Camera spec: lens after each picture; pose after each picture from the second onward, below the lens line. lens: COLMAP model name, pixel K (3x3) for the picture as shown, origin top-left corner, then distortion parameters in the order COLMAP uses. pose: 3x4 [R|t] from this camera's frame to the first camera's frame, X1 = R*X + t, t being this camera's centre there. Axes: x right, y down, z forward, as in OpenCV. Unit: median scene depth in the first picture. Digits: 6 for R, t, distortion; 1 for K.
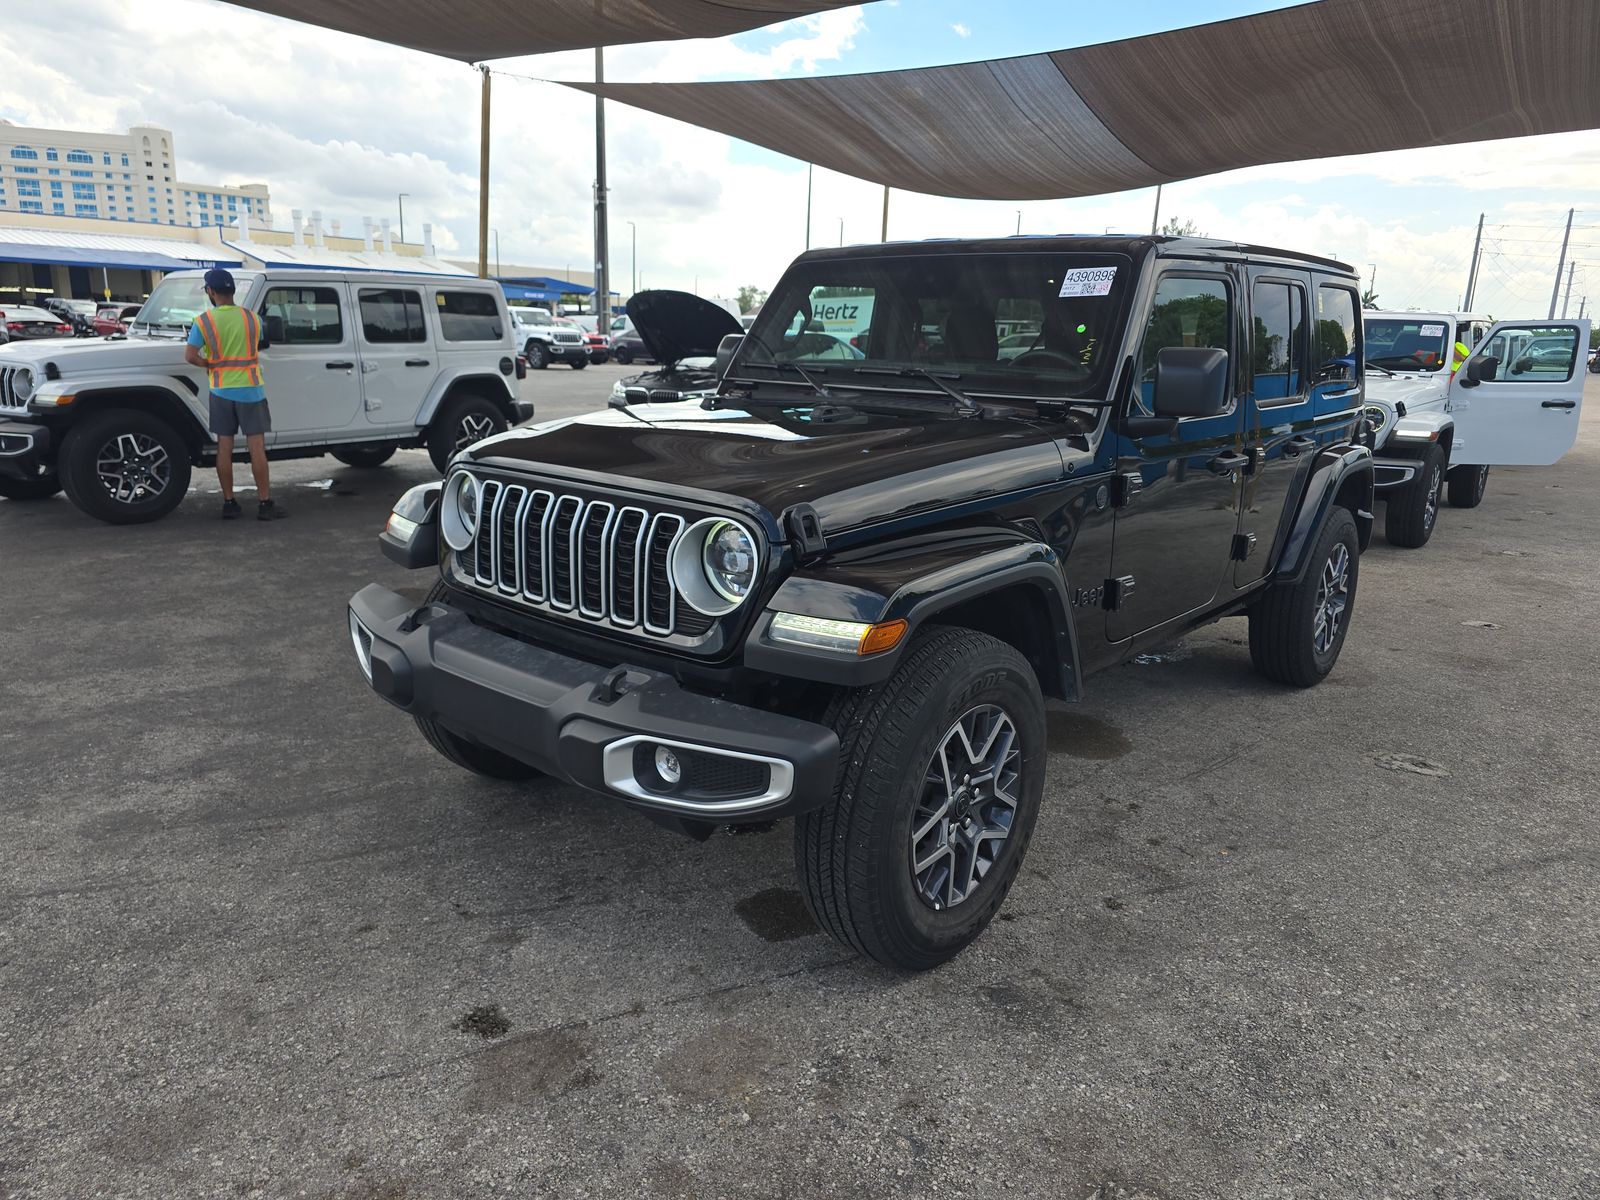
lens RADIAL K [[1083.5, 0, 800.0], [0, 1083.5, 600.0], [0, 0, 1]] dist [0.060043, -0.064070]
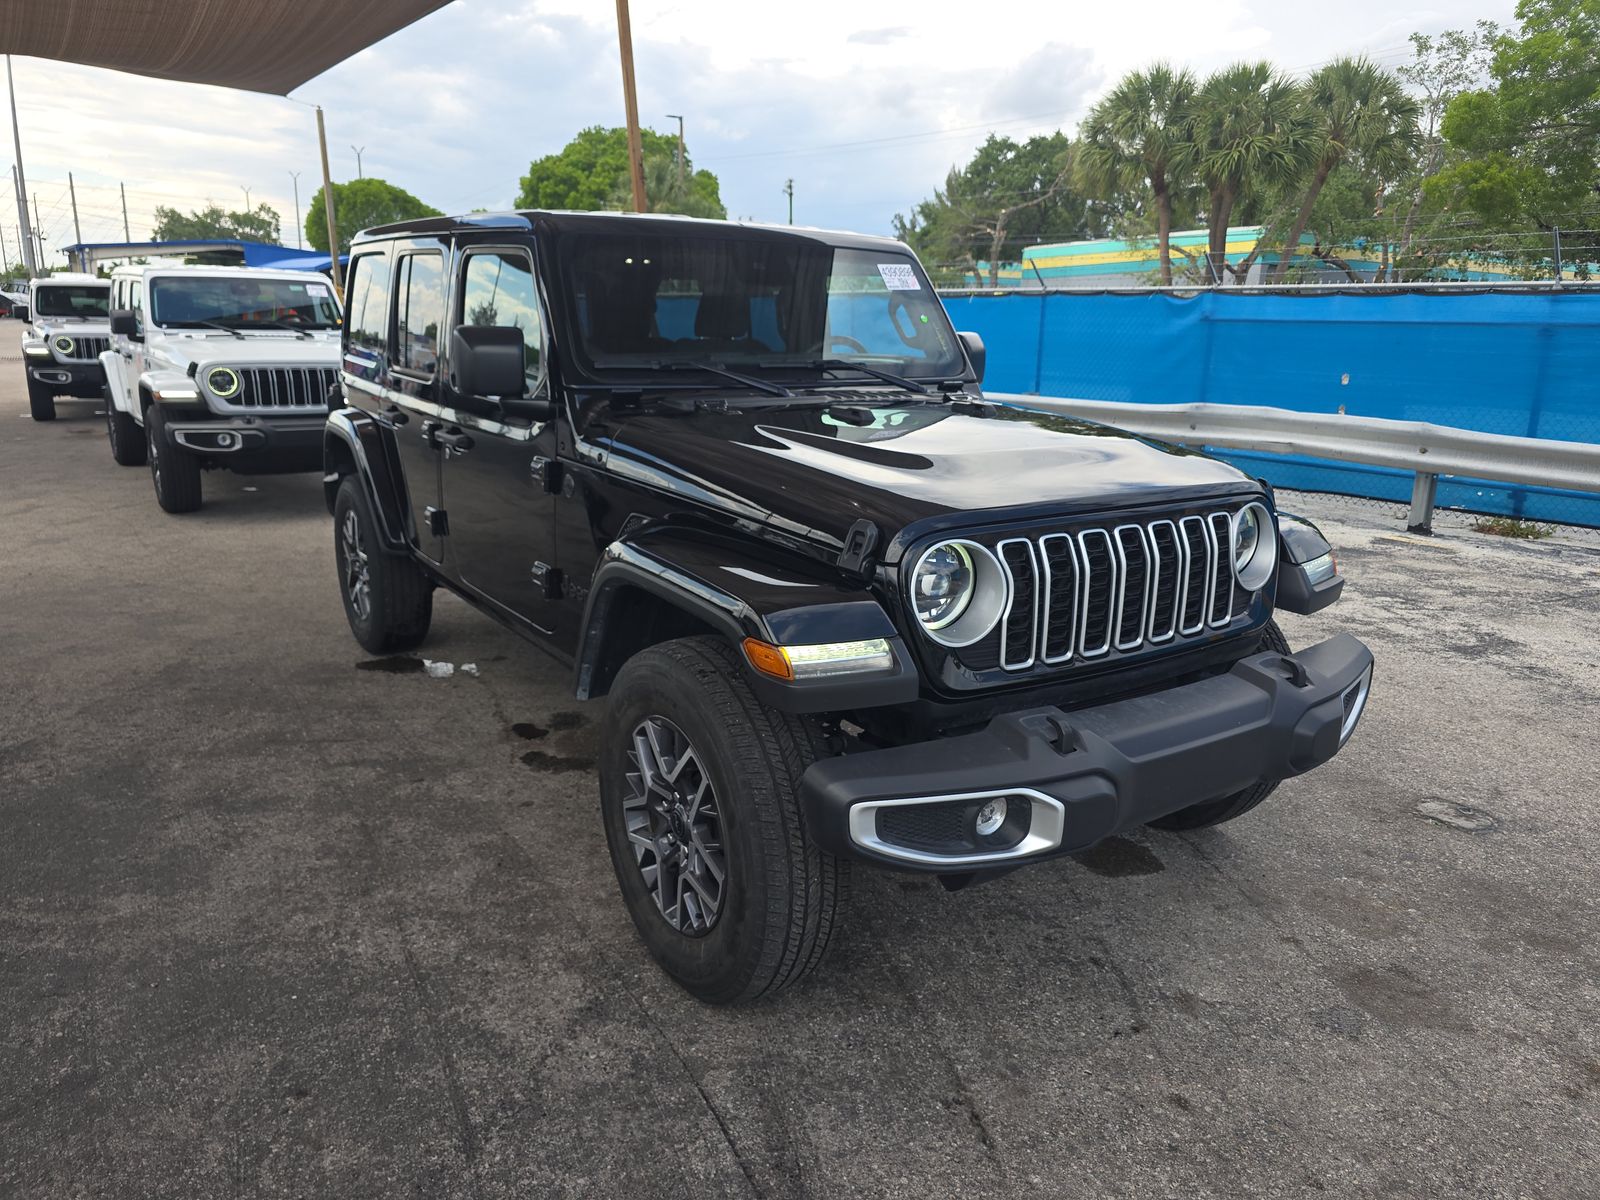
lens RADIAL K [[1084.3, 0, 795.8], [0, 1084.3, 594.4], [0, 0, 1]] dist [0.035831, -0.031275]
pose [[0.274539, -0.259048, 0.926025, -1.089157], [0.215894, 0.955047, 0.203161, -0.270719], [-0.937026, 0.144148, 0.318125, 0.932566]]
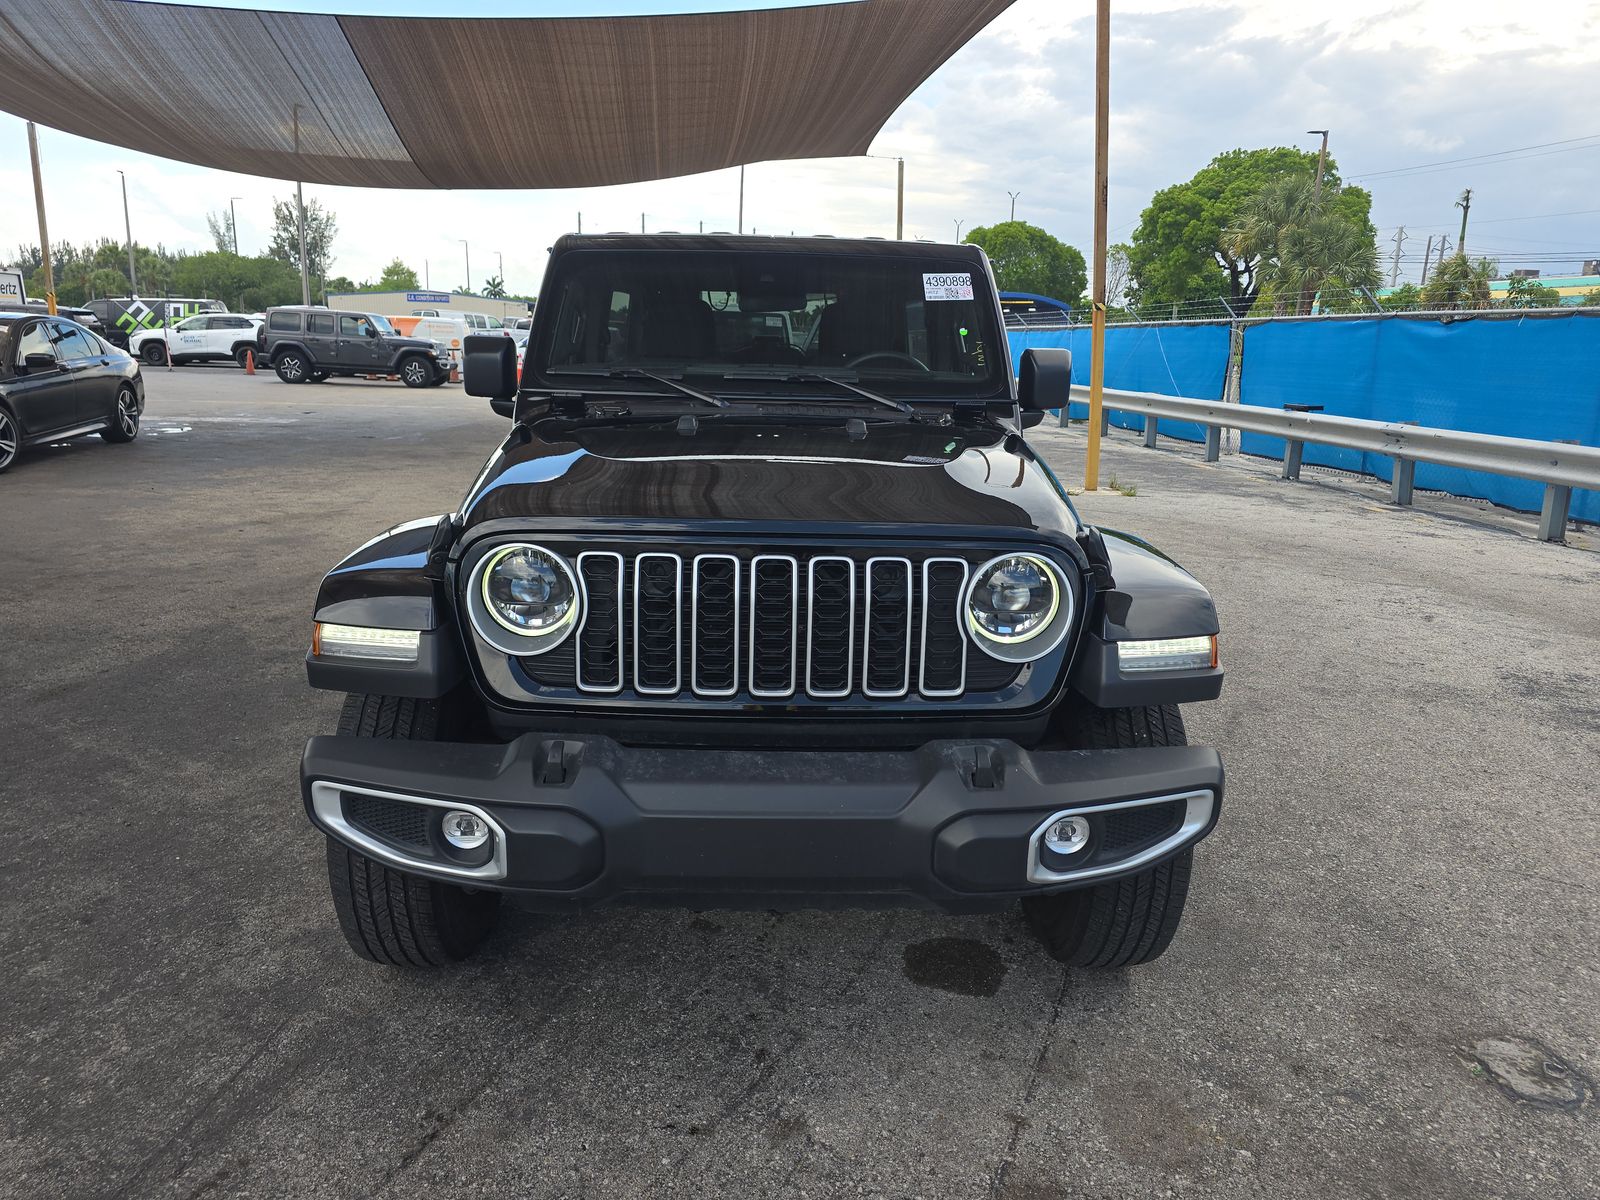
lens RADIAL K [[1075.8, 0, 798.1], [0, 1075.8, 599.0], [0, 0, 1]] dist [0.041664, -0.038046]
pose [[0.743395, -0.169285, 0.647075, -0.674887], [0.157766, 0.984523, 0.076316, -0.115773], [-0.649980, 0.045353, 0.758597, 0.378335]]
